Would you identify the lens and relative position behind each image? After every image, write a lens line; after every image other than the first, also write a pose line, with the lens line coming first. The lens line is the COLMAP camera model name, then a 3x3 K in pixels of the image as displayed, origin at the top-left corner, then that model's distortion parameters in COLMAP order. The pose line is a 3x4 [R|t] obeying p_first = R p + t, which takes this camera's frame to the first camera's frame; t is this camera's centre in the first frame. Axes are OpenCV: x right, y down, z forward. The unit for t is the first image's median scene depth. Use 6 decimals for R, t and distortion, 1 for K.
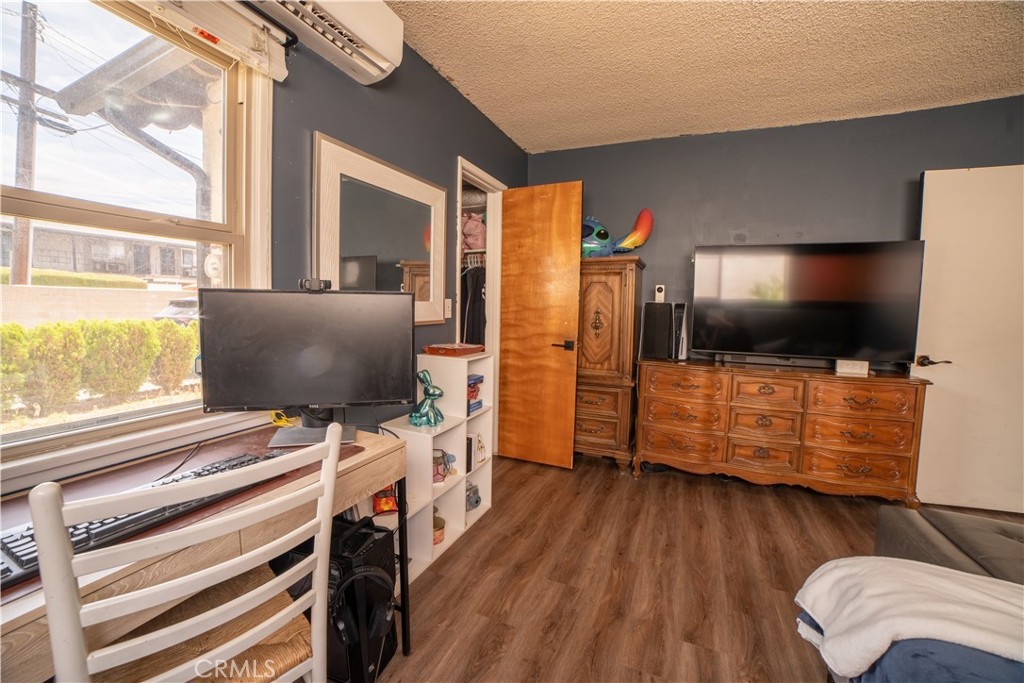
lens RADIAL K [[392.2, 0, 522.6], [0, 392.2, 336.9], [0, 0, 1]] dist [-0.000668, 0.000035]
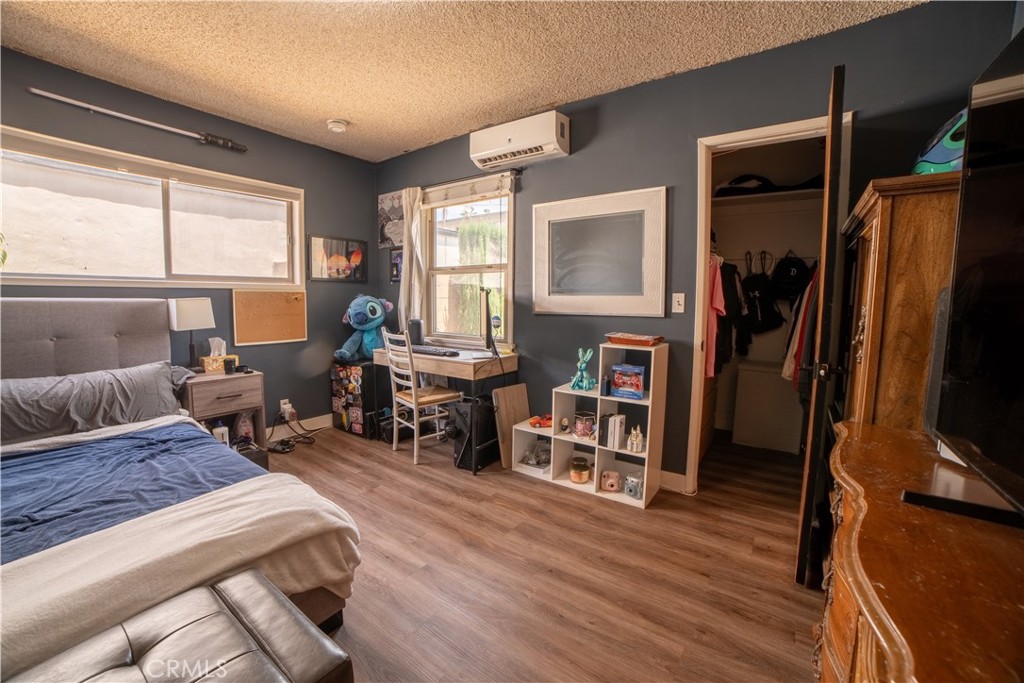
lens RADIAL K [[392.2, 0, 522.6], [0, 392.2, 336.9], [0, 0, 1]] dist [-0.000668, 0.000035]
pose [[-0.167994, 0.058339, -0.984060, 0.944619], [-0.069644, 0.995051, 0.070880, -0.034195], [0.983325, 0.080441, -0.163099, 0.882207]]
